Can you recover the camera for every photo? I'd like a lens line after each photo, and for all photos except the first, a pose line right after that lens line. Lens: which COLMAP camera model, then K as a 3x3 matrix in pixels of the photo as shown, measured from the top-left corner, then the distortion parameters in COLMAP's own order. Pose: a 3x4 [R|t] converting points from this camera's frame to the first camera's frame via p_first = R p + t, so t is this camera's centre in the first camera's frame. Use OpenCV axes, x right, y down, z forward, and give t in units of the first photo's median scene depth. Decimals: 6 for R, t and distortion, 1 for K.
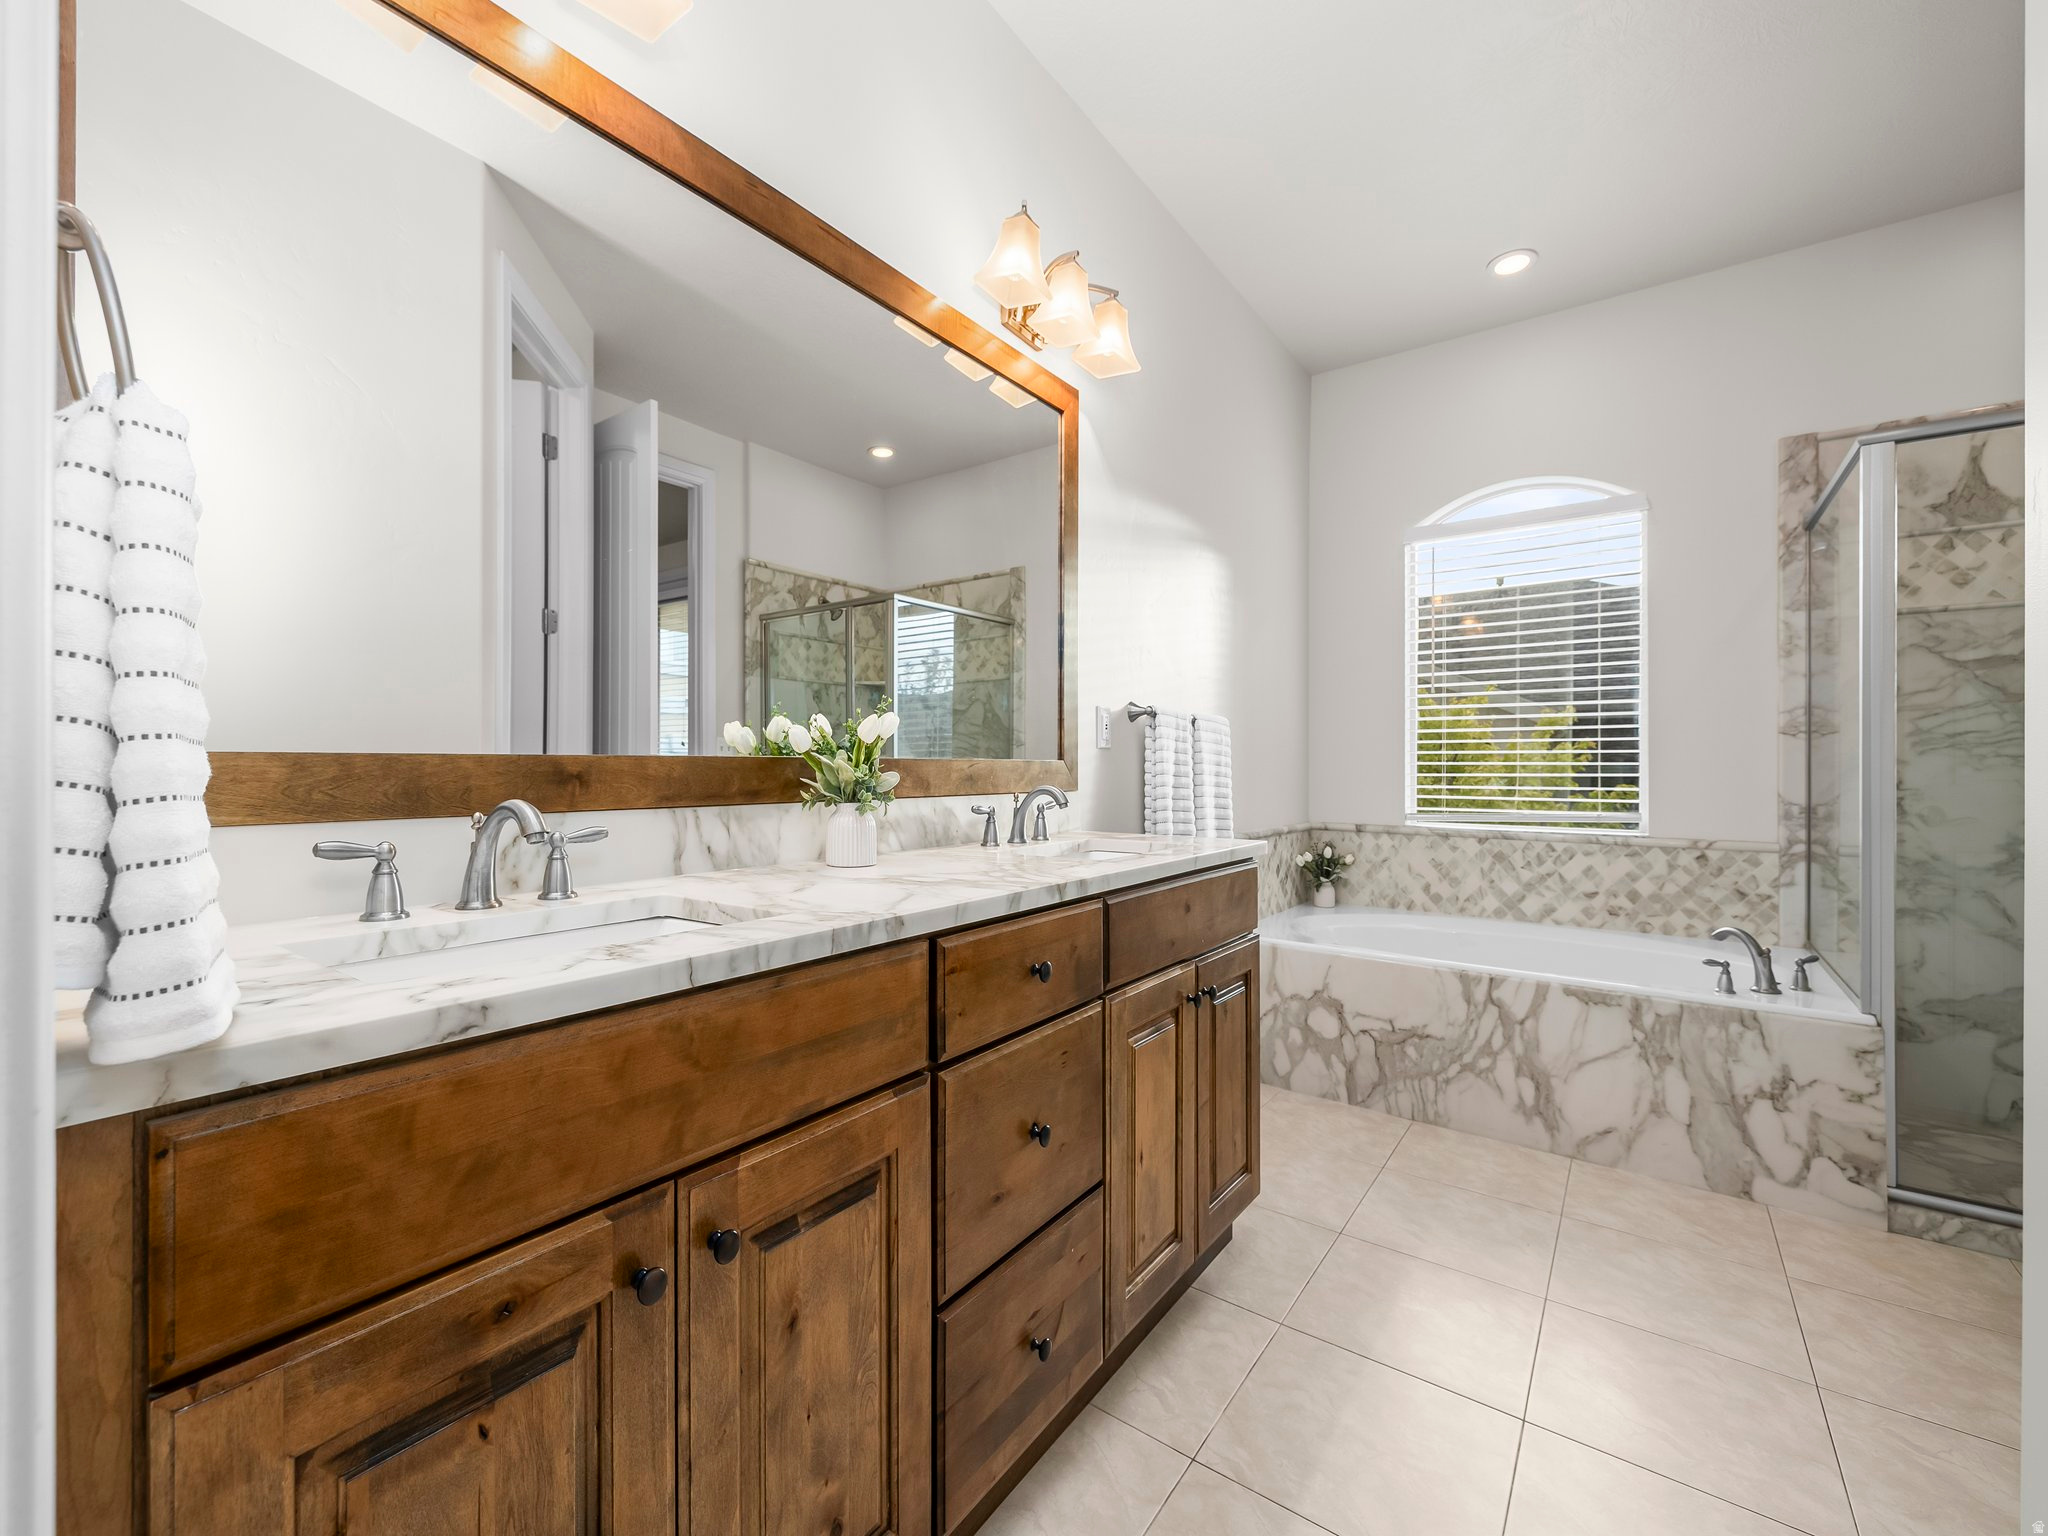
lens RADIAL K [[855.5, 0, 1011.3], [0, 855.5, 765.4], [0, 0, 1]] dist [-0.000353, -0.000136]
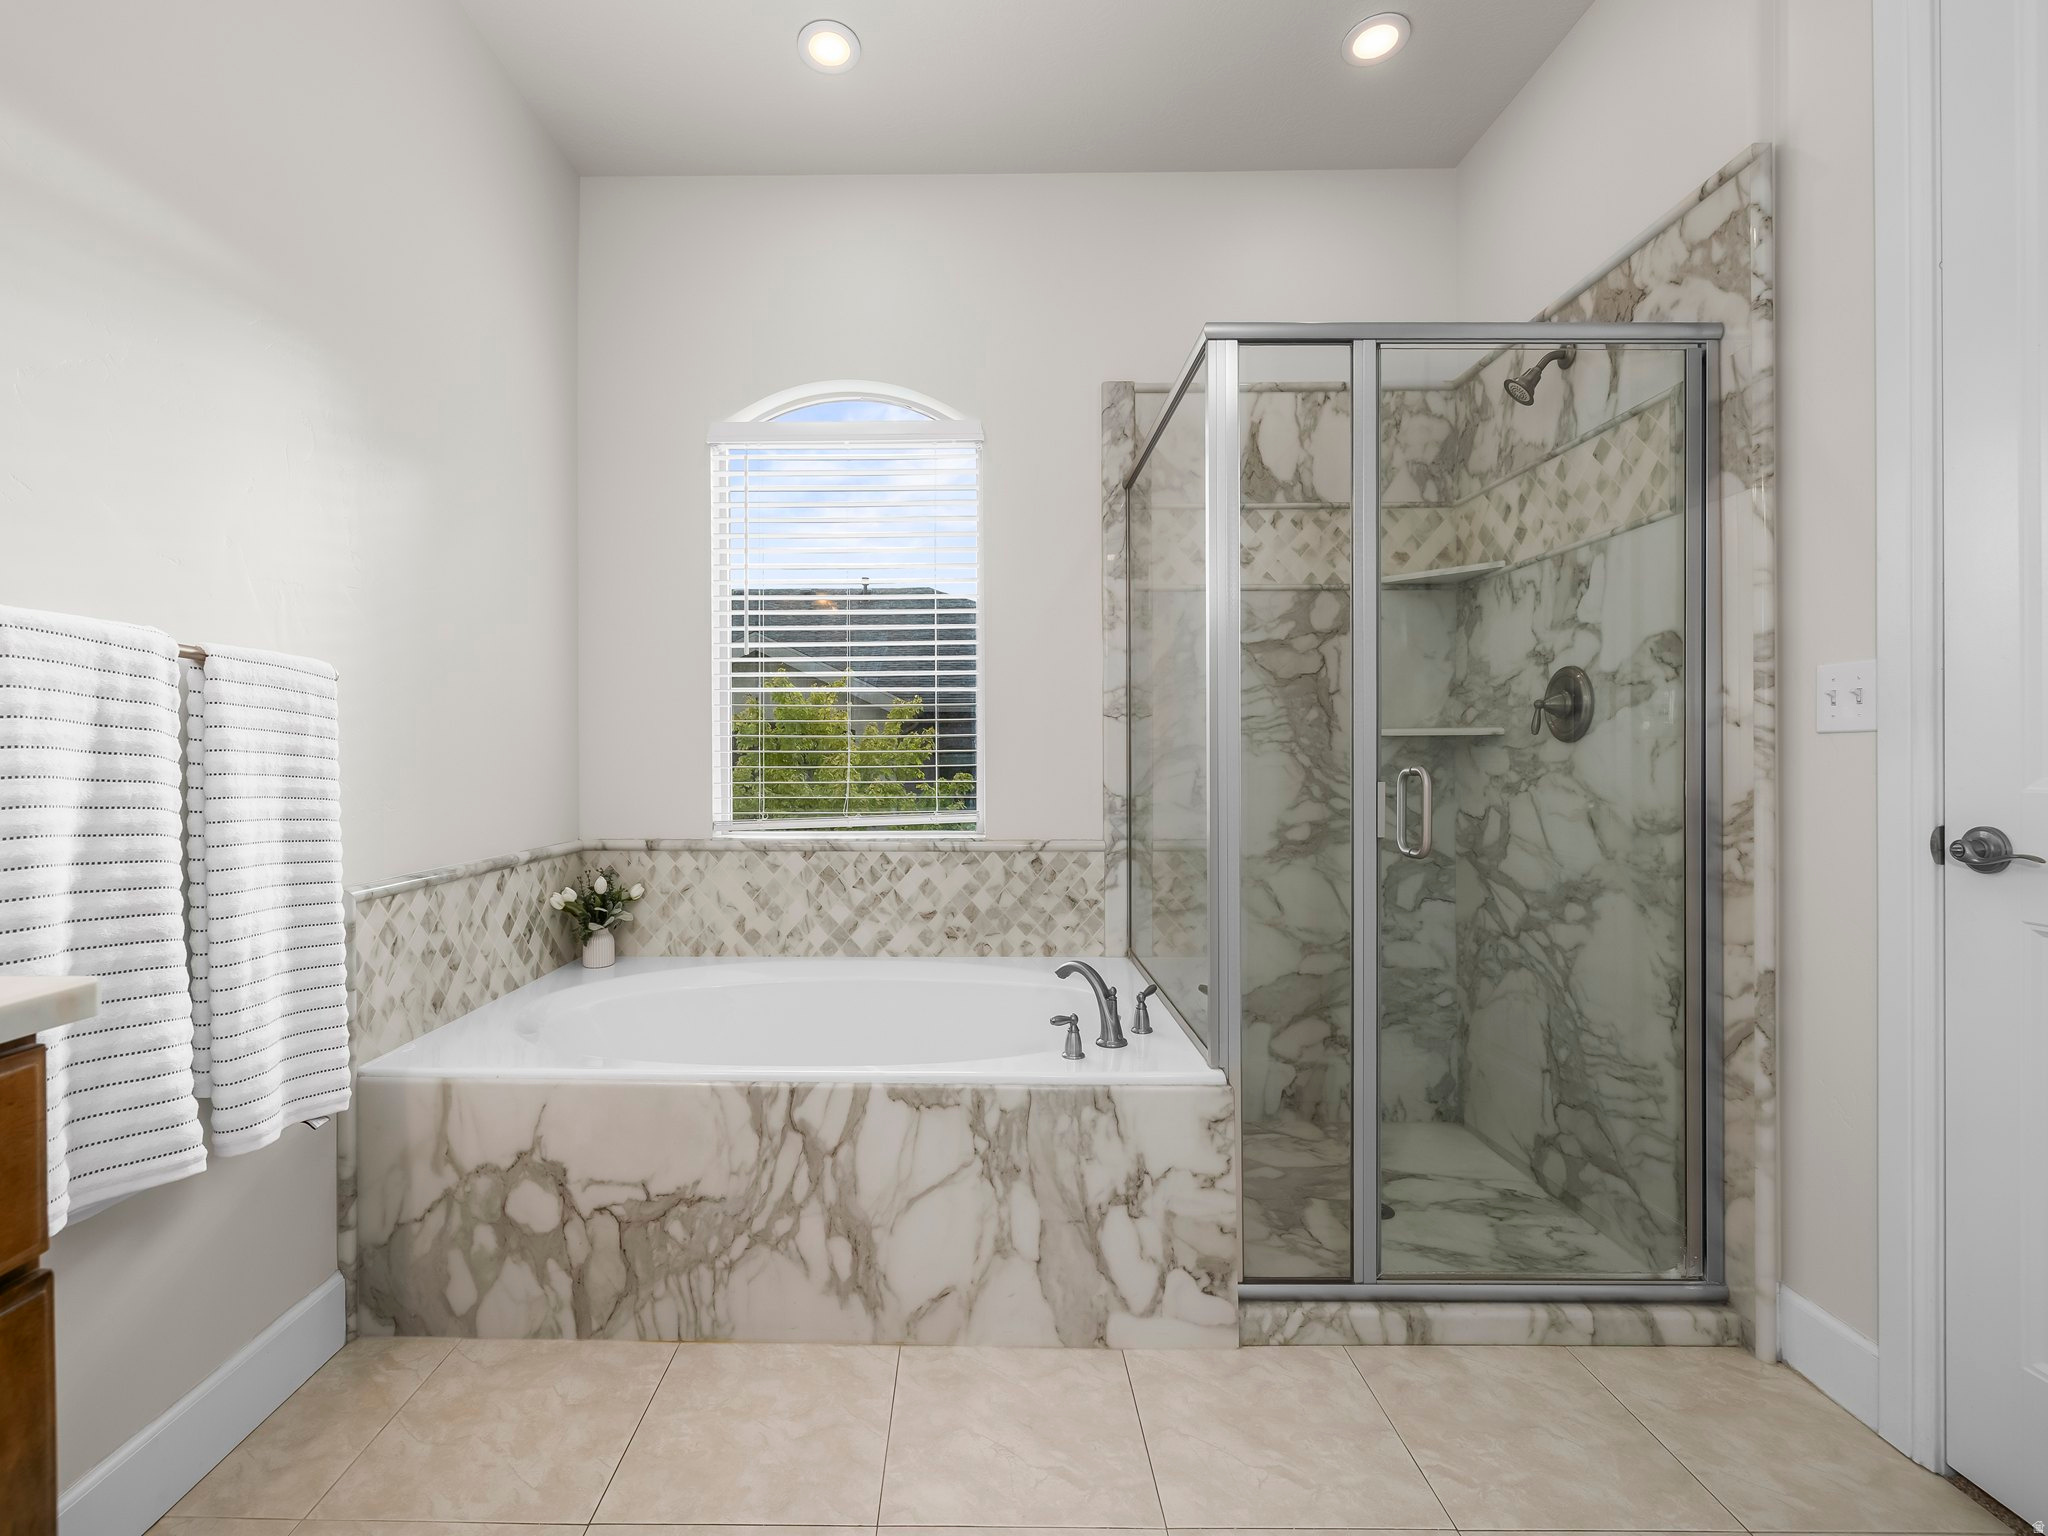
lens RADIAL K [[855.5, 0, 975.6], [0, 855.5, 769.7], [0, 0, 1]] dist [-0.000353, -0.000136]
pose [[0.803350, -0.014300, 0.595336, 0.280316], [0.005155, 0.999841, 0.017059, 0.002525], [-0.595485, -0.010635, 0.803296, 0.390436]]
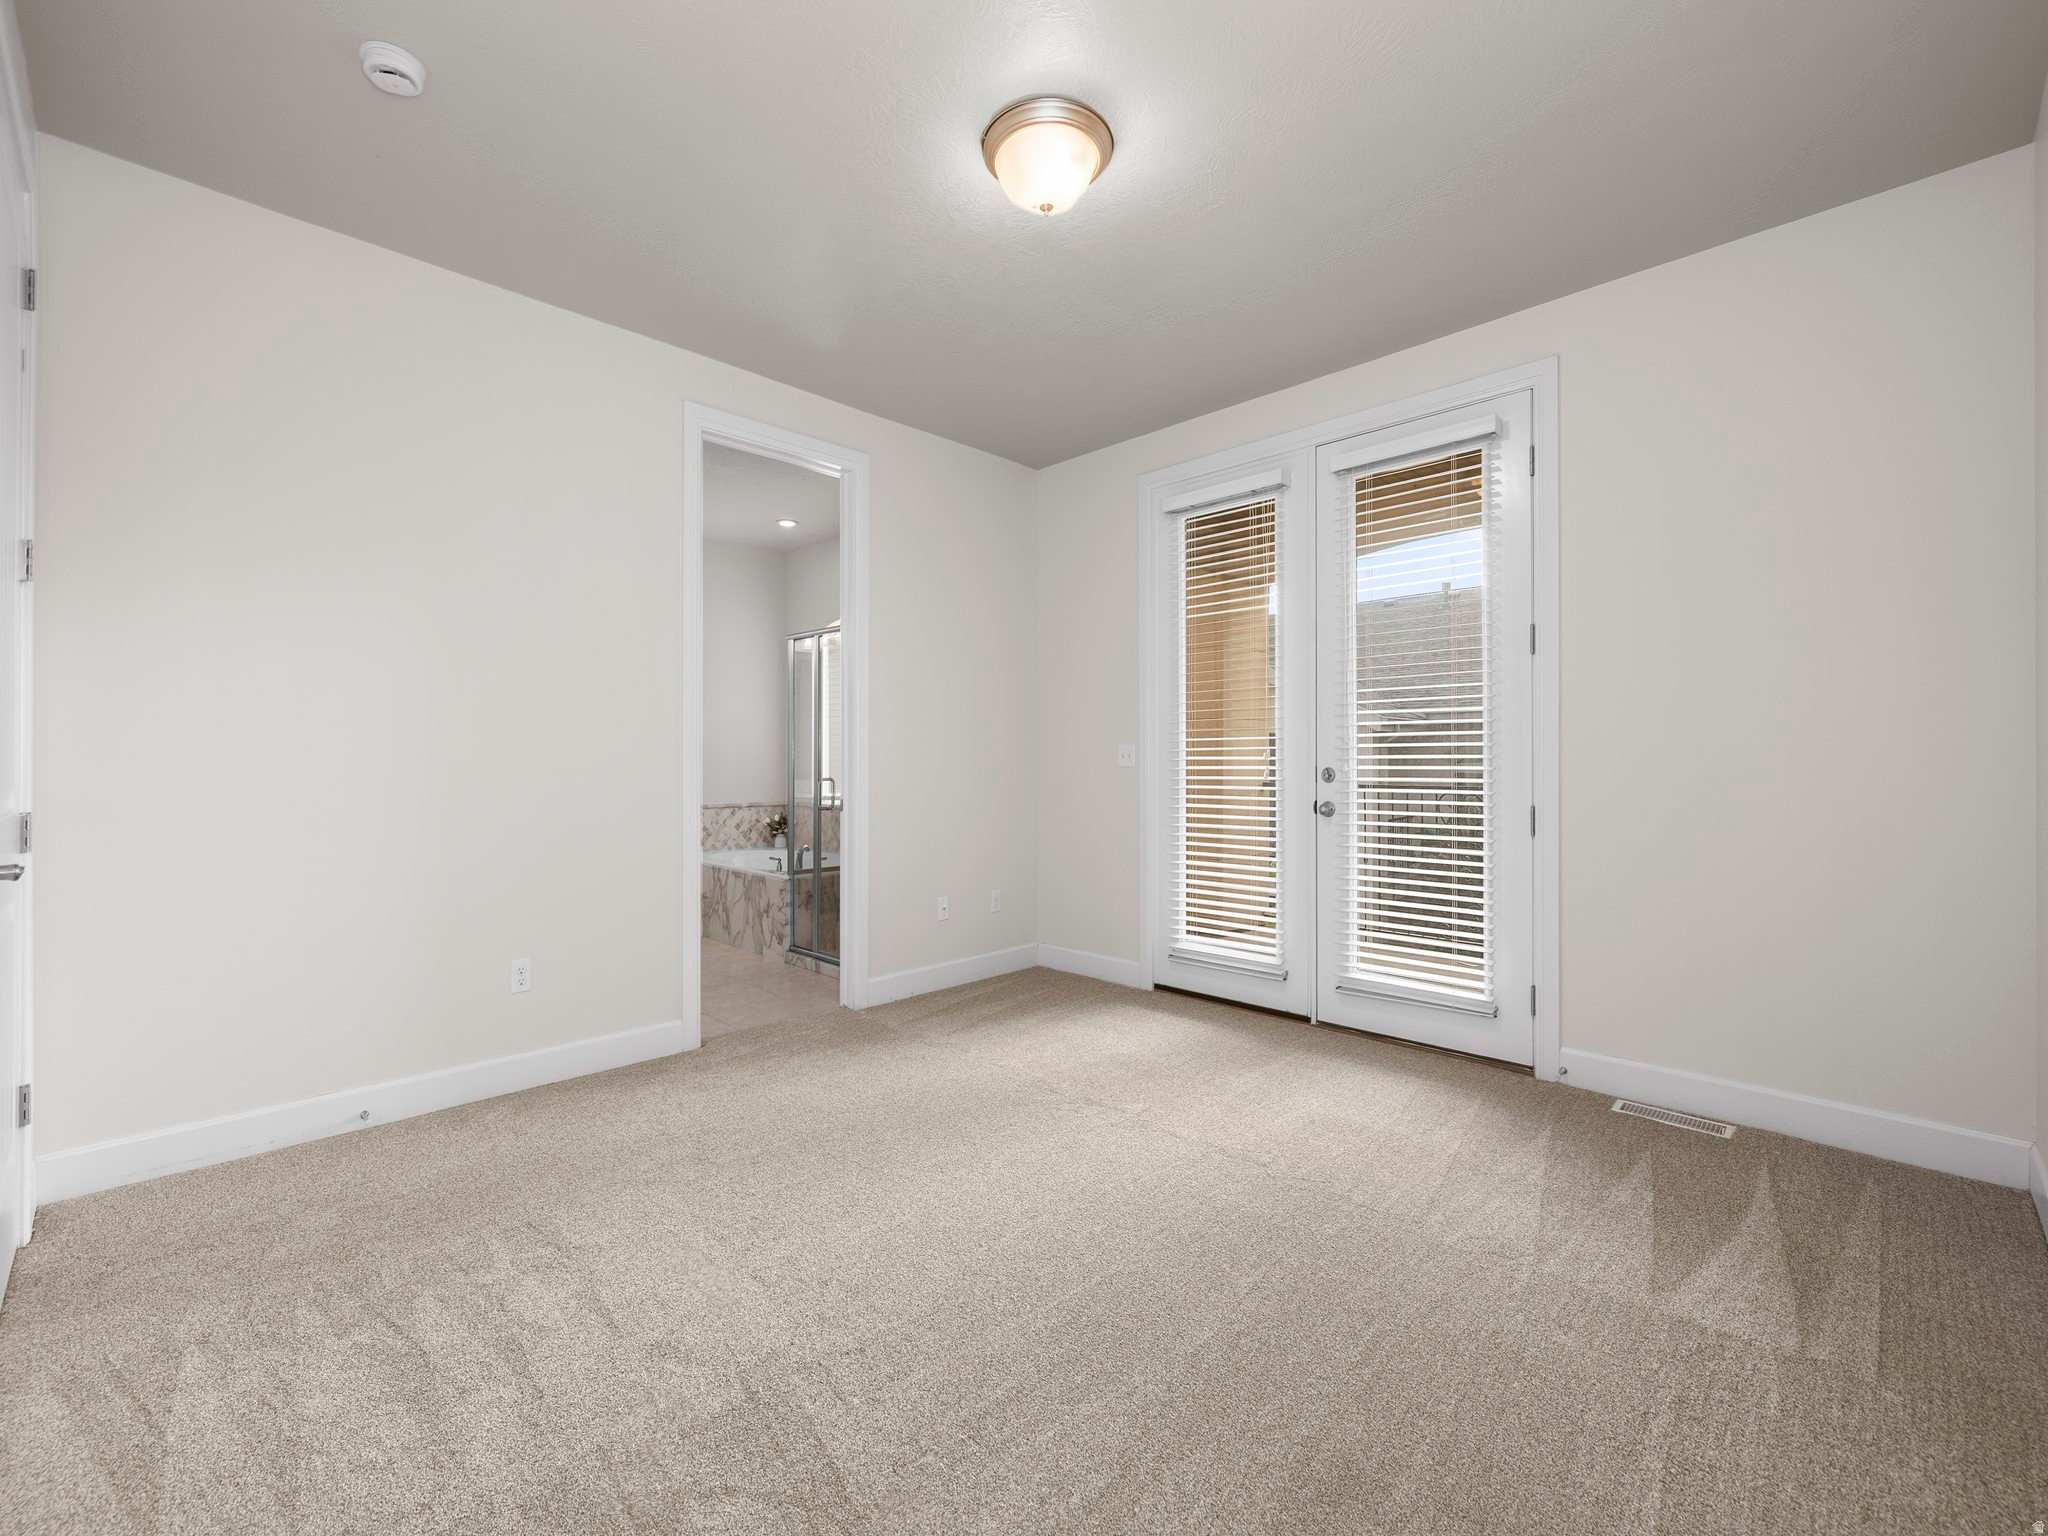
lens RADIAL K [[855.5, 0, 1017.1], [0, 855.5, 762.2], [0, 0, 1]] dist [-0.000353, -0.000136]
pose [[0.990347, -0.012928, -0.138003, 1.524848], [0.013482, 0.999904, 0.003085, -0.019915], [0.137950, -0.004916, 0.990427, -0.999208]]
